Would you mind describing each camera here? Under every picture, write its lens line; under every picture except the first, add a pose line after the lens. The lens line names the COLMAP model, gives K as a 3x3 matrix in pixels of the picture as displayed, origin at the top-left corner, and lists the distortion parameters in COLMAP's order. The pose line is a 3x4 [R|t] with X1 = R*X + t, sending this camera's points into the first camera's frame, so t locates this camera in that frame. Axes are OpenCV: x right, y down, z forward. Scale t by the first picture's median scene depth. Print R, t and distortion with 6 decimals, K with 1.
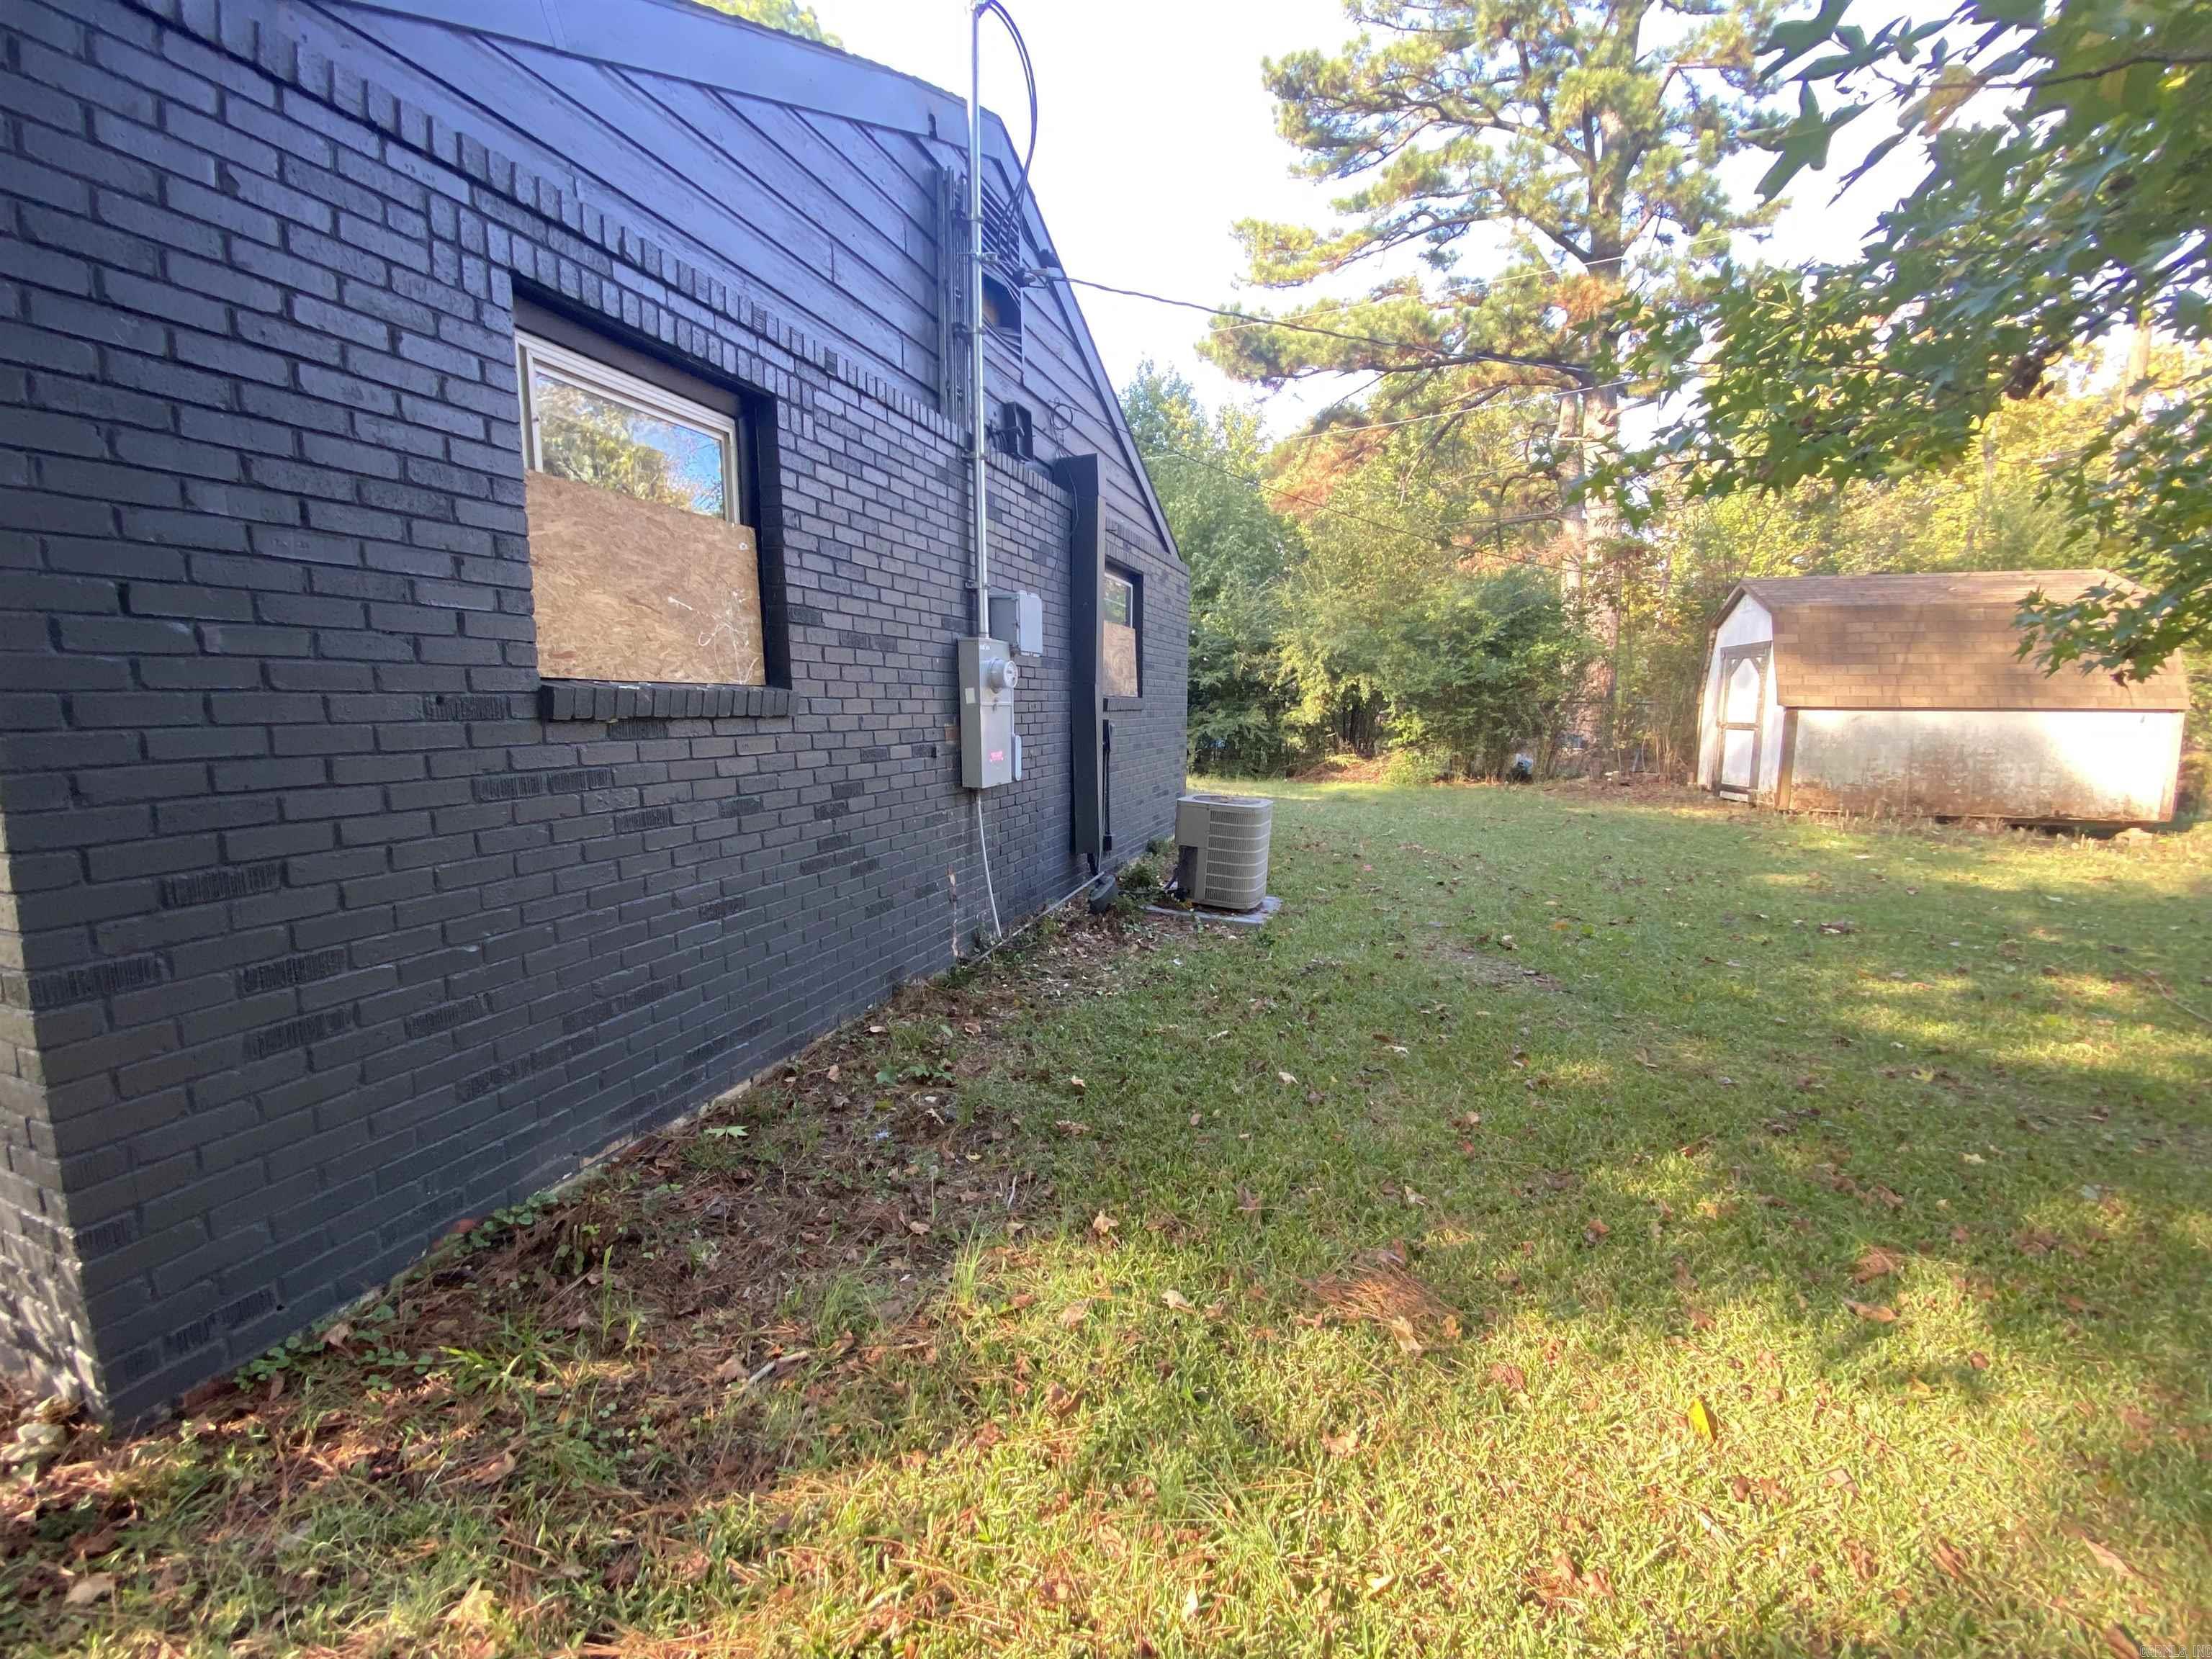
lens RADIAL K [[904.7, 0, 1110.4], [0, 904.7, 820.6], [0, 0, 1]] dist [0.030980, -0.023909]
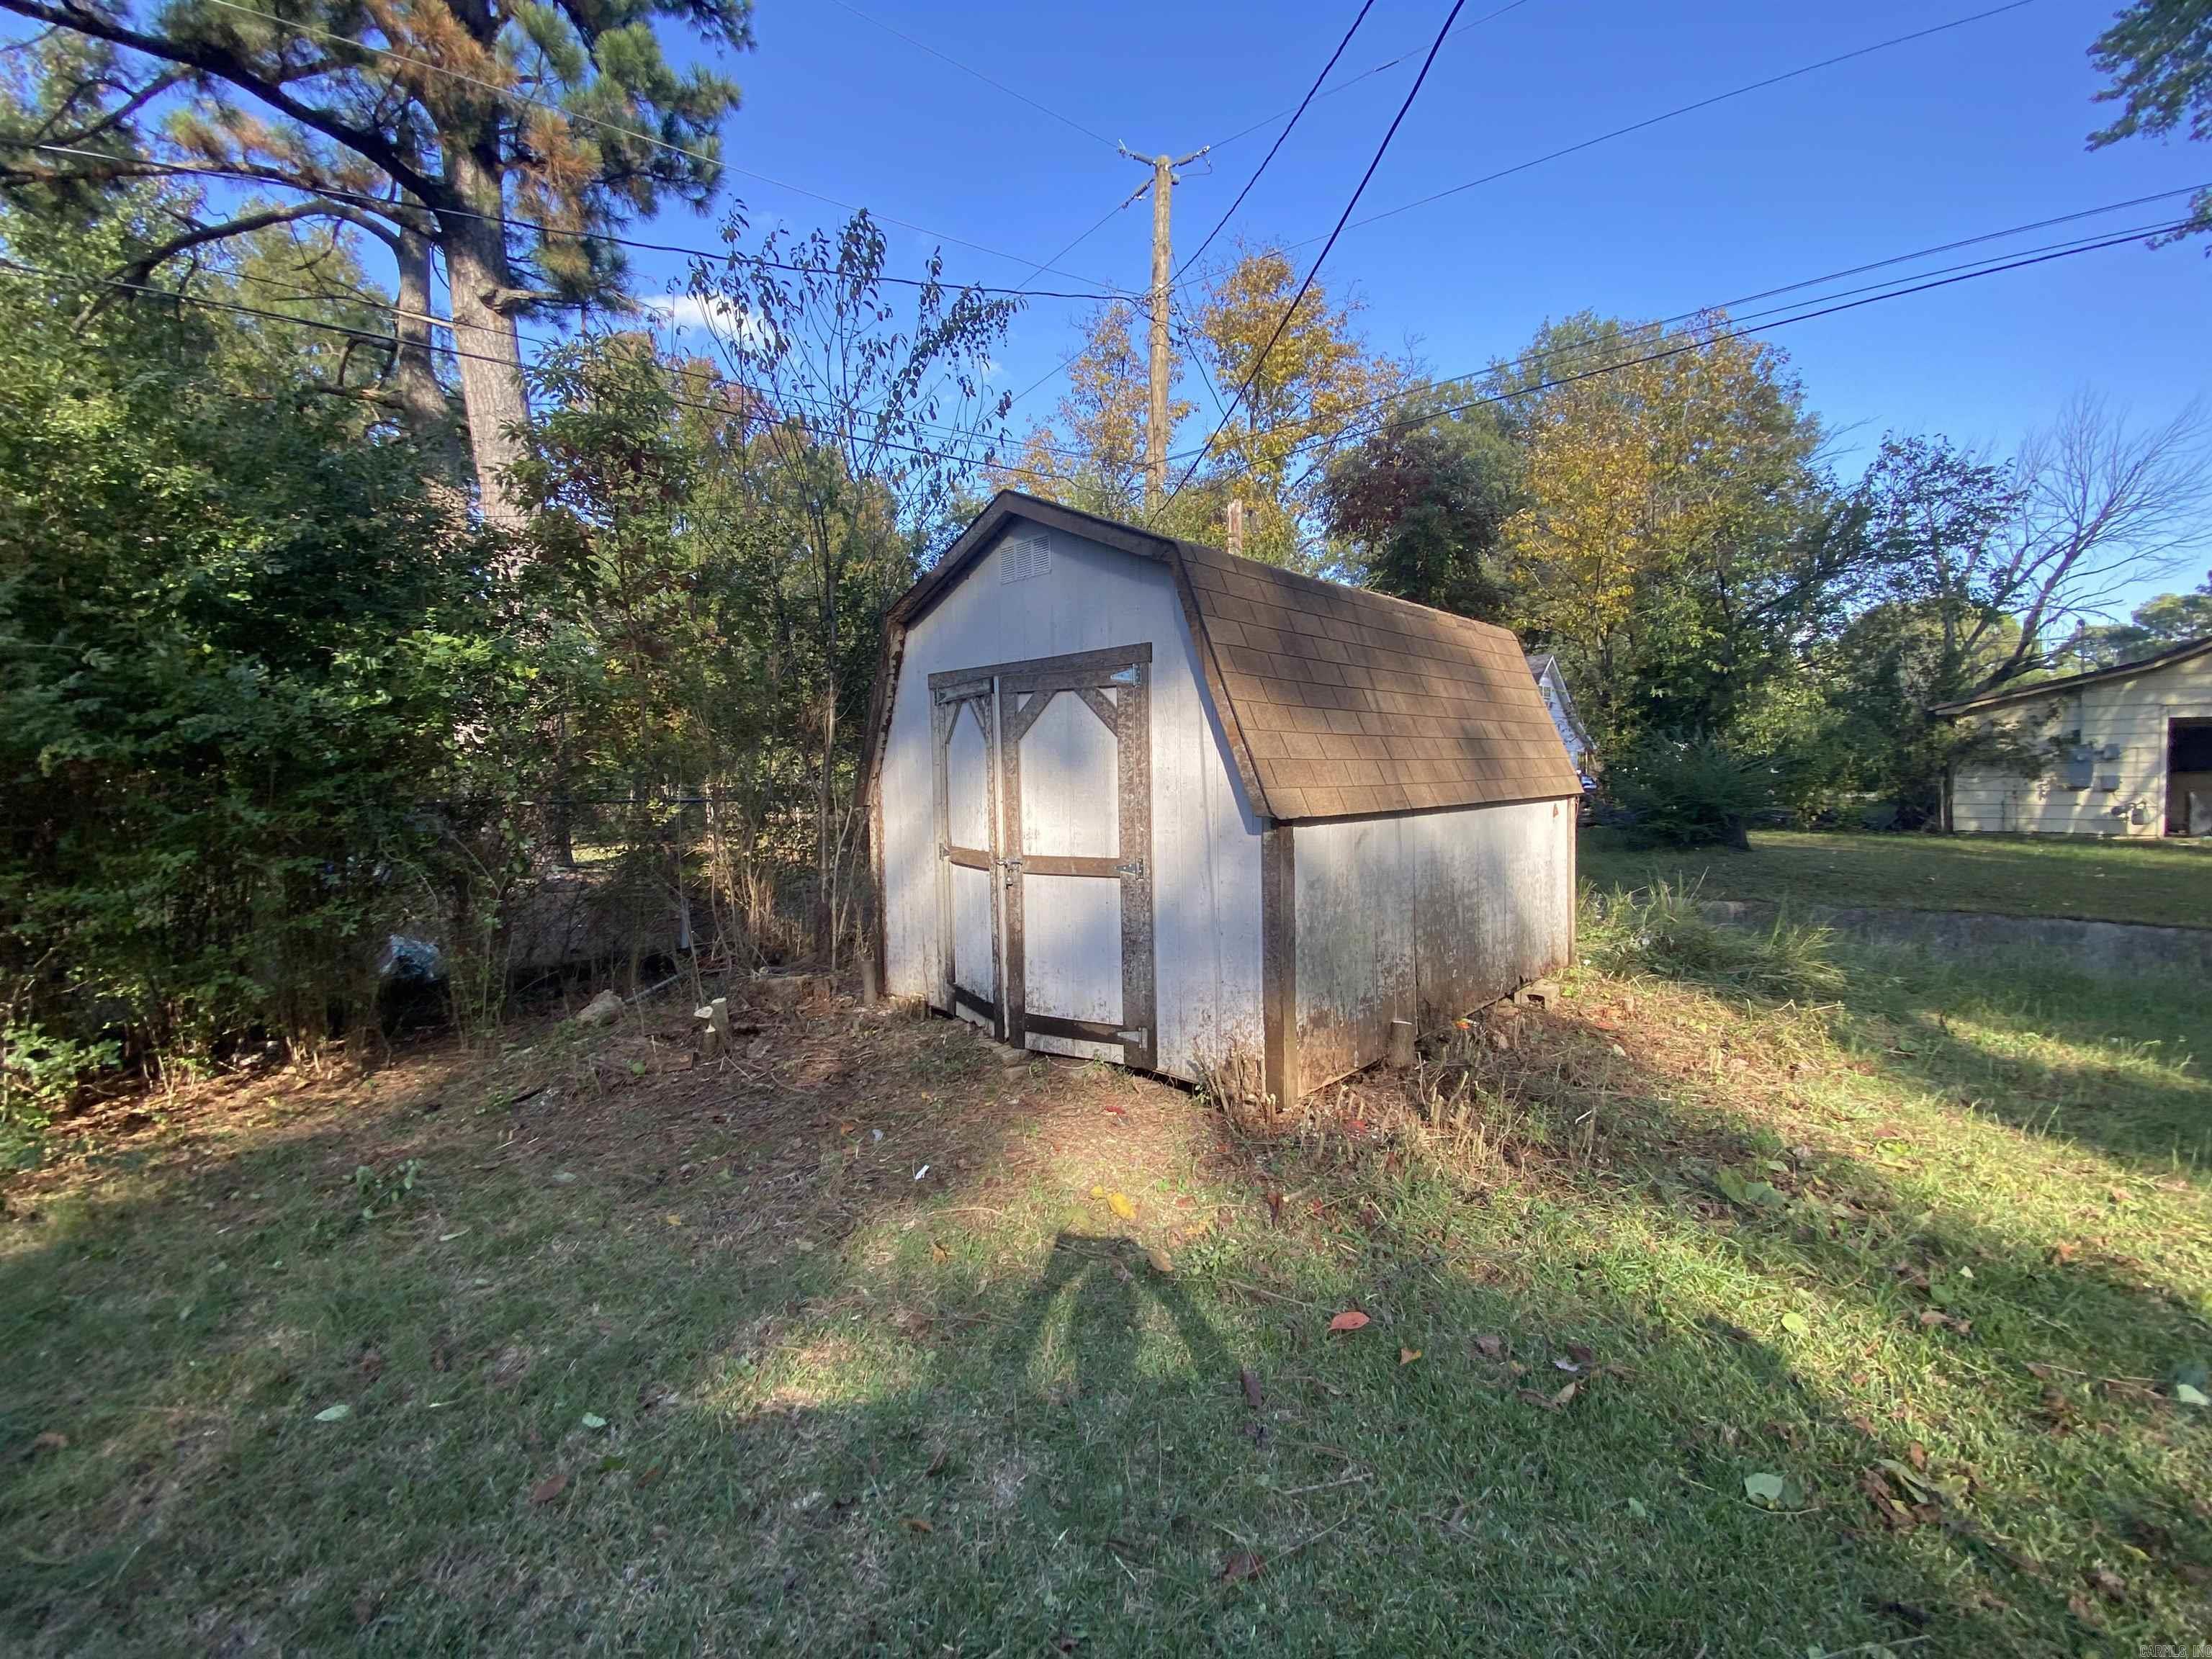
lens RADIAL K [[904.7, 0, 1110.4], [0, 904.7, 820.6], [0, 0, 1]] dist [0.030980, -0.023909]
pose [[0.444102, -0.040331, 0.895068, 0.291012], [0.115423, 0.993238, -0.012514, -0.095637], [-0.888510, 0.108869, 0.445754, 0.668754]]
